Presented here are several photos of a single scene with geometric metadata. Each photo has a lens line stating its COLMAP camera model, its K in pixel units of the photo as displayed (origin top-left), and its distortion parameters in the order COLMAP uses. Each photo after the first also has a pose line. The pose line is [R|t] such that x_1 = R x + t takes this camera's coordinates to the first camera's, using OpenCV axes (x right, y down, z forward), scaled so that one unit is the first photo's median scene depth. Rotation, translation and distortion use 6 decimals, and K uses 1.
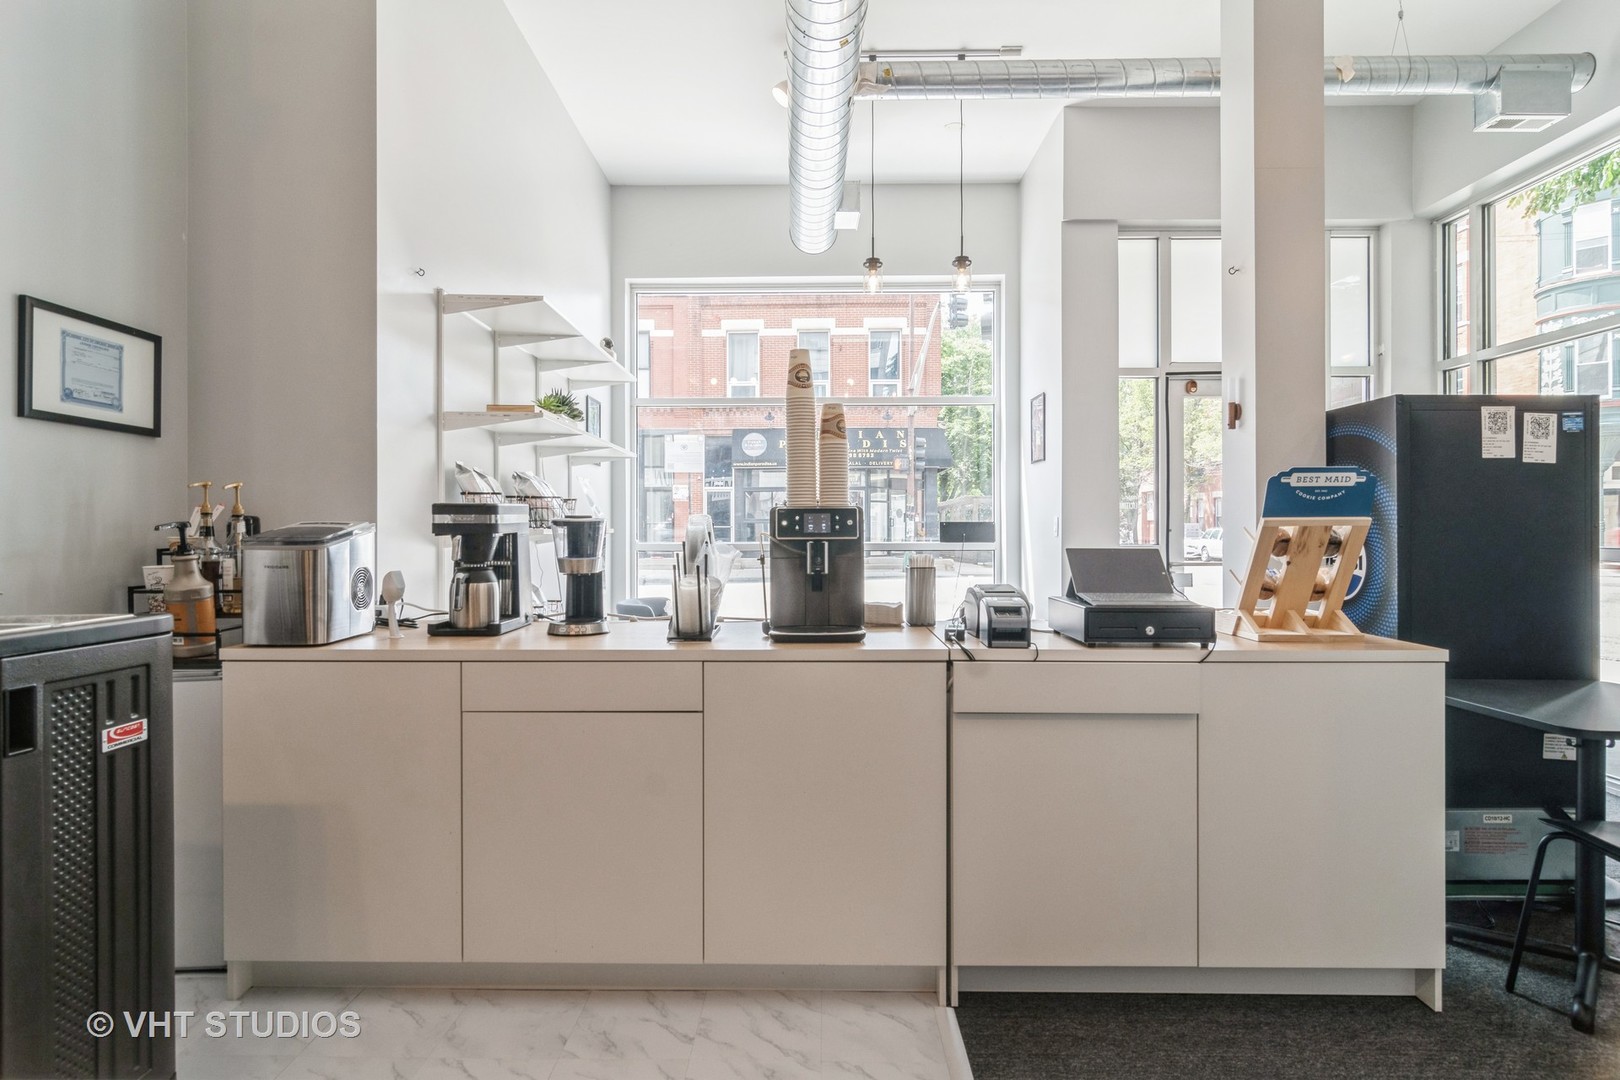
lens RADIAL K [[868.4, 0, 803.0], [0, 868.4, 526.0], [0, 0, 1]] dist [0.000579, 0.001512]
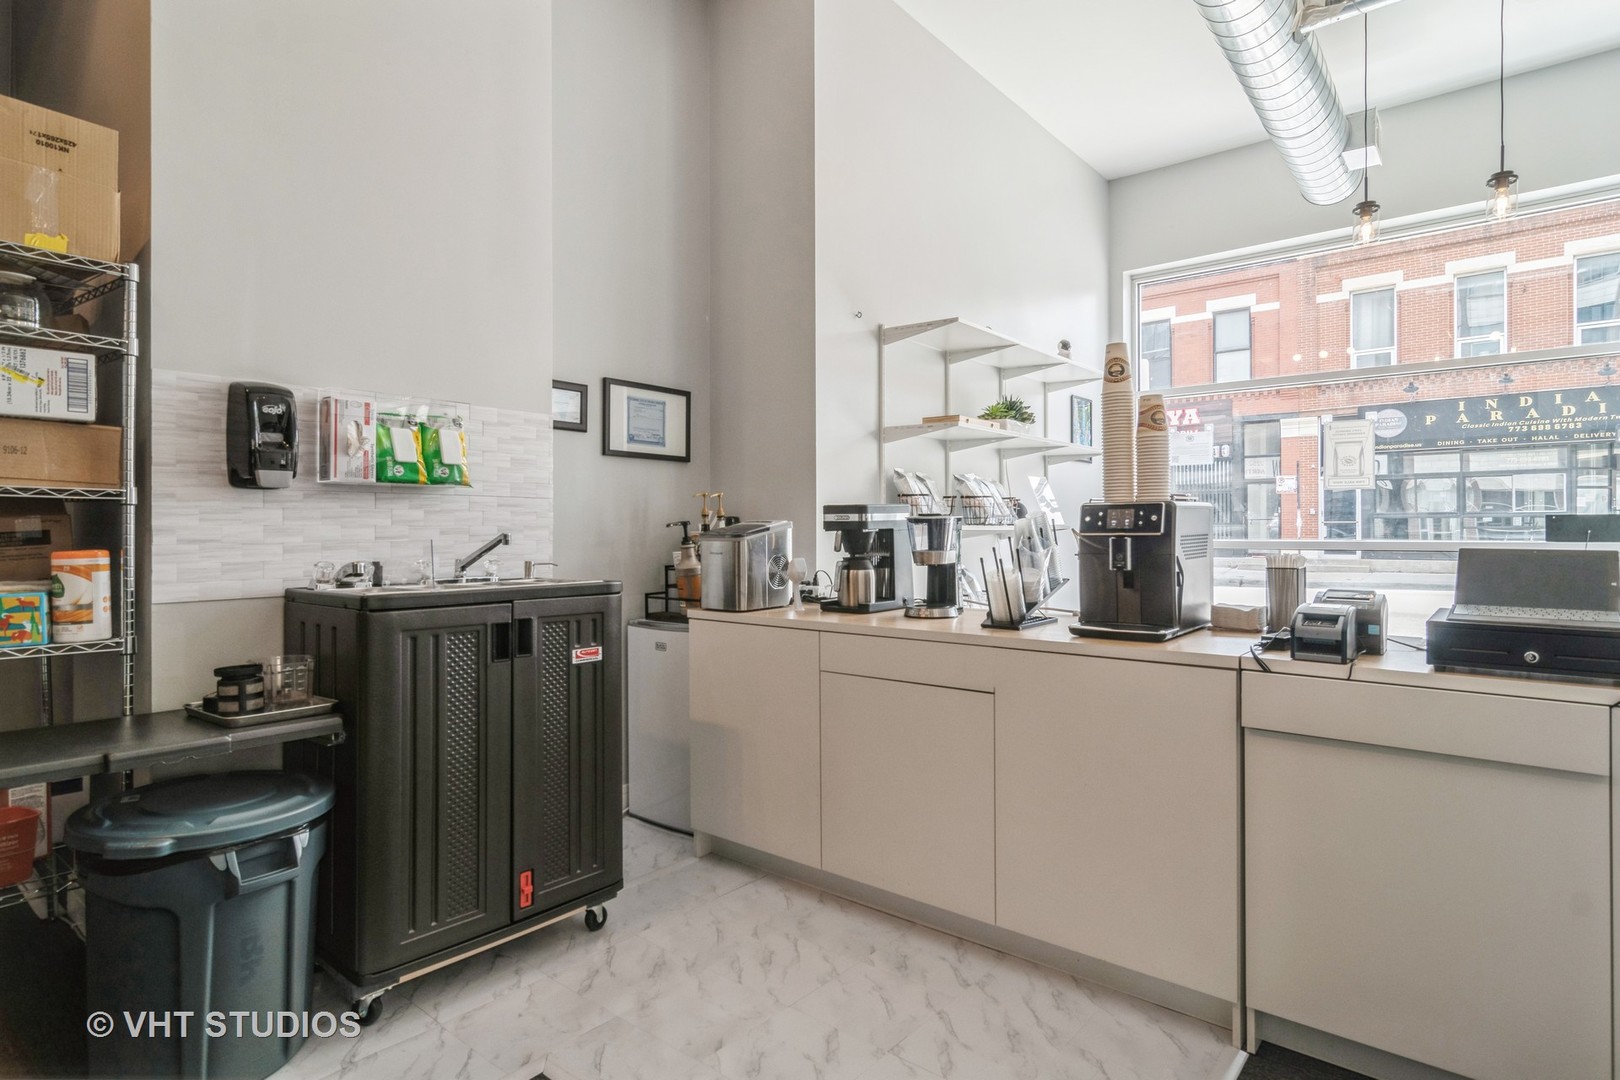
lens RADIAL K [[868.4, 0, 803.0], [0, 868.4, 526.0], [0, 0, 1]] dist [0.000579, 0.001512]
pose [[0.776753, -0.002502, -0.629801, 0.339347], [0.004891, 0.999986, 0.002060, 0.001042], [0.629787, -0.004681, 0.776754, 0.006699]]
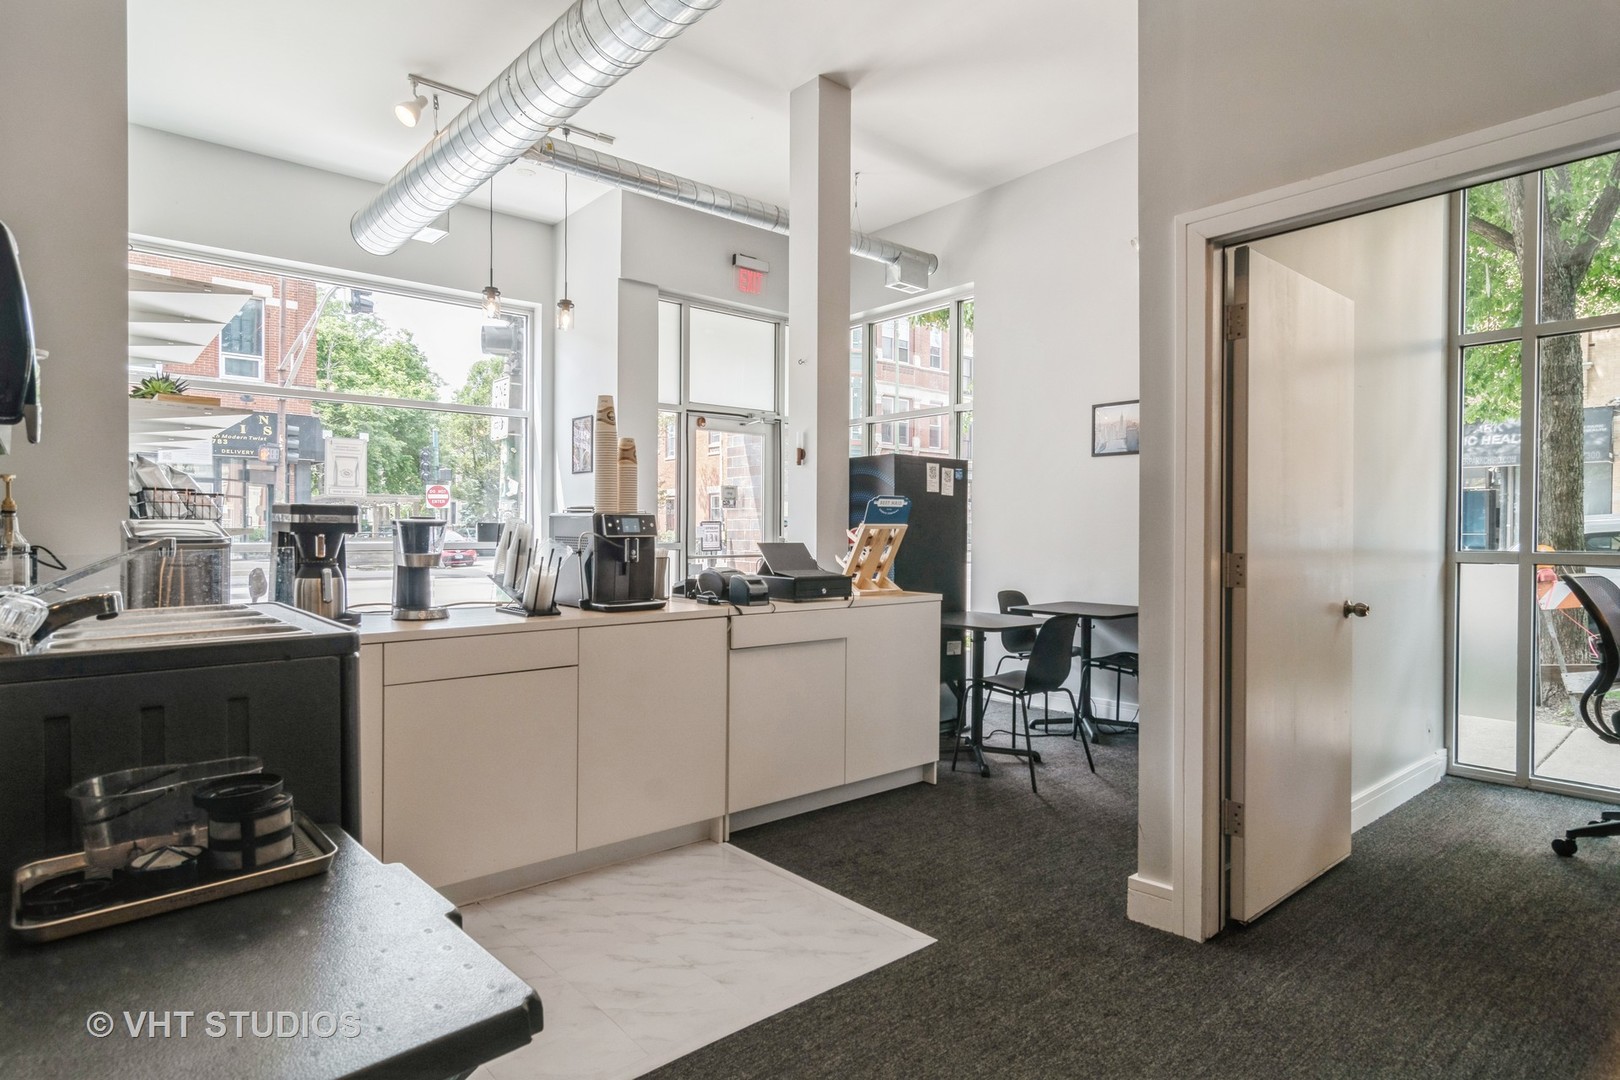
lens RADIAL K [[880.8, 0, 810.0], [0, 880.8, 540.0], [0, 0, 1]] dist [-0.000821, 0.000258]
pose [[0.748516, -0.003045, 0.663109, -0.662890], [-0.006719, 0.999903, 0.012176, 0.001246], [-0.663082, -0.013569, 0.748423, -0.225344]]
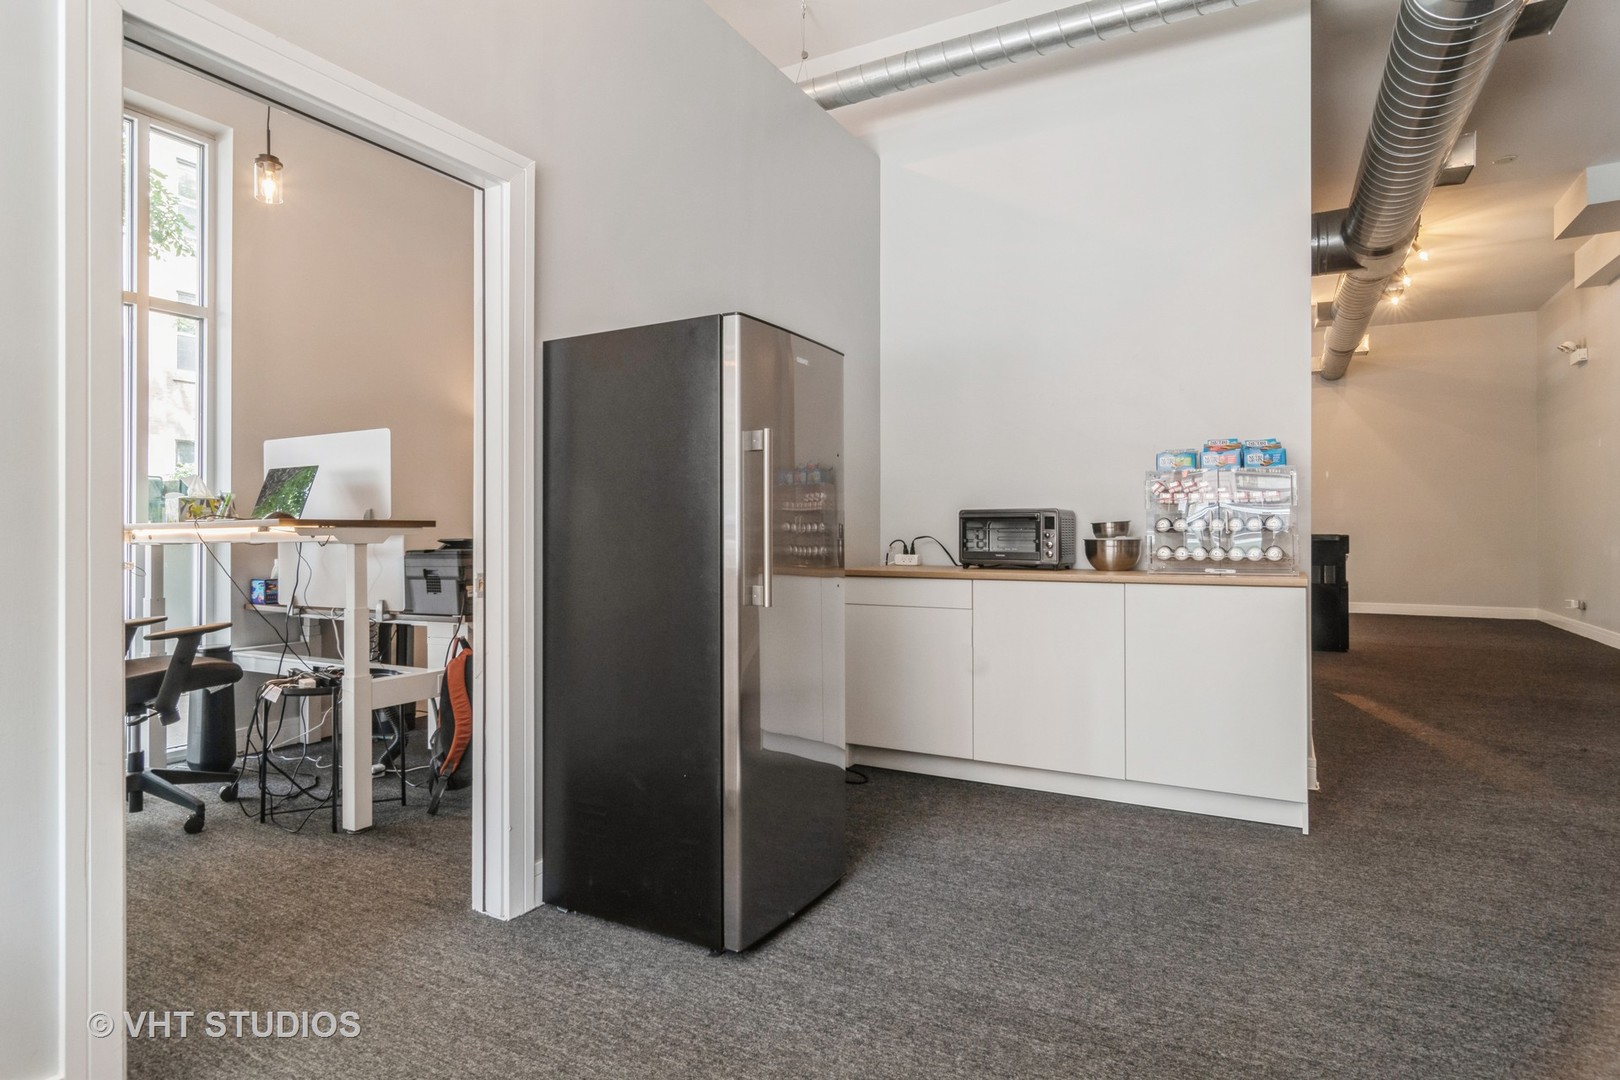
lens RADIAL K [[868.4, 0, 803.0], [0, 868.4, 526.0], [0, 0, 1]] dist [0.000579, 0.001512]
pose [[-0.881194, 0.003931, 0.472738, -0.383224], [-0.000971, 0.999948, -0.010123, 0.050215], [-0.472753, -0.009380, -0.881145, 0.576430]]
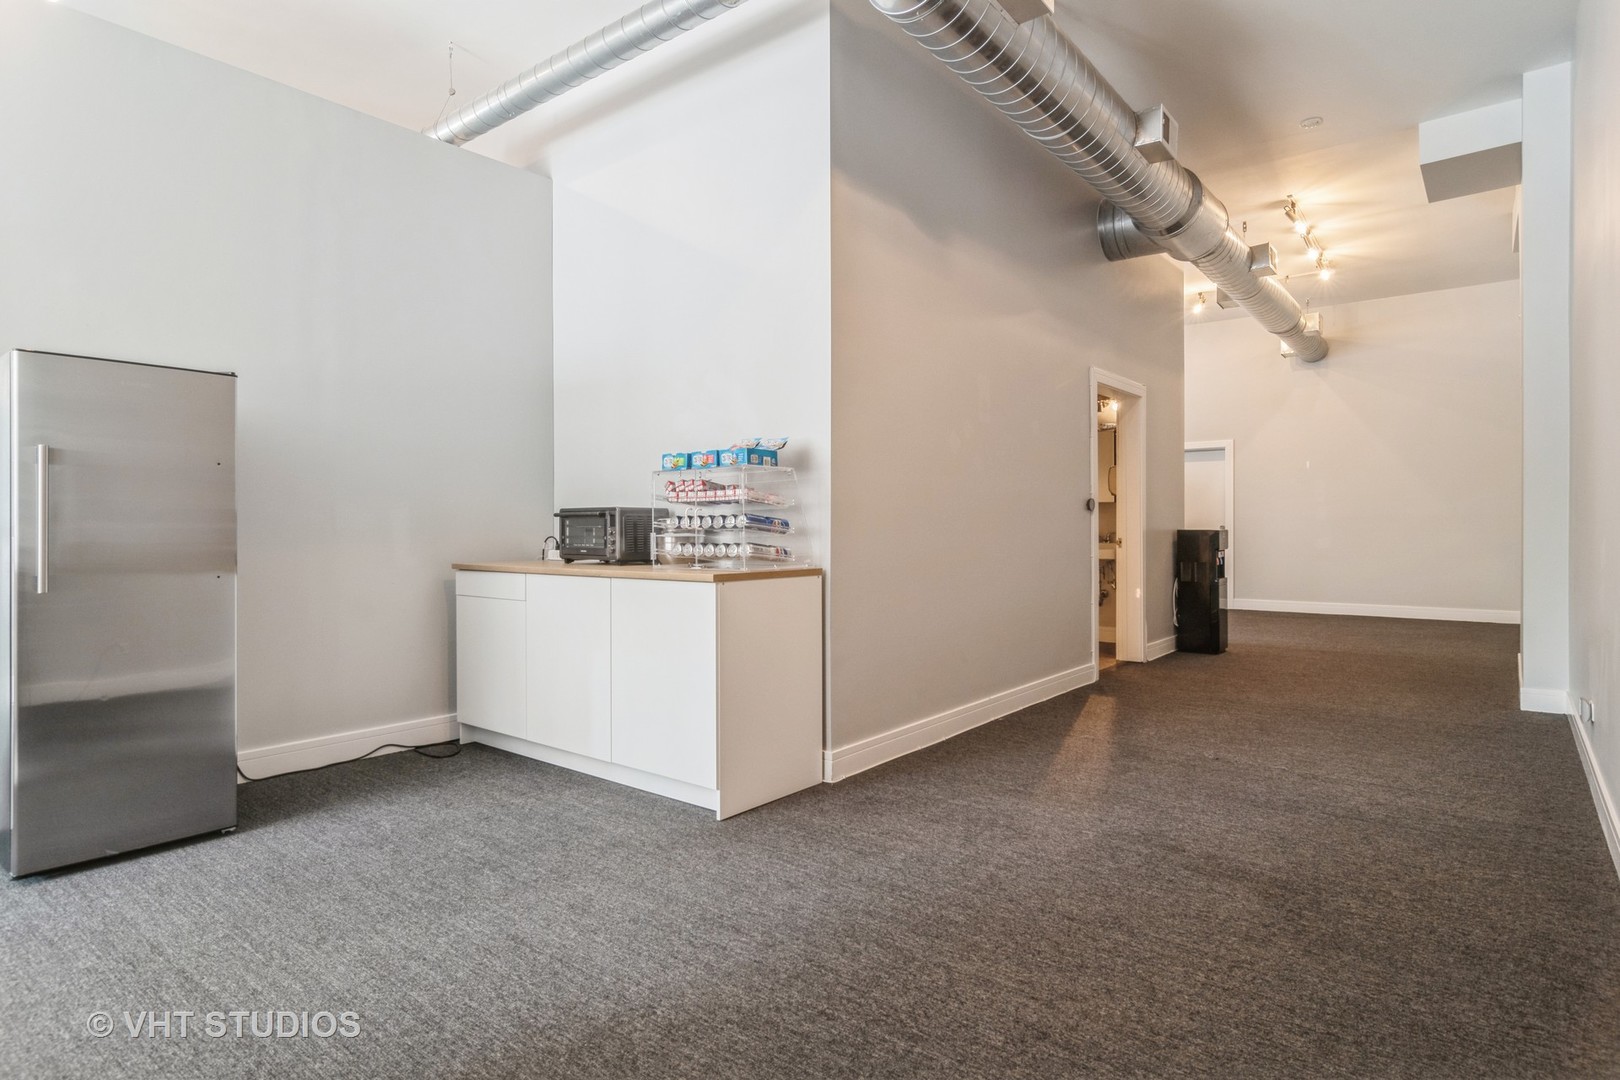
lens RADIAL K [[868.4, 0, 803.0], [0, 868.4, 526.0], [0, 0, 1]] dist [0.000579, 0.001512]
pose [[-0.787126, 0.002222, 0.616789, -1.326312], [0.000119, 0.999994, -0.003449, 0.045164], [-0.616793, -0.002641, -0.787121, 0.075793]]
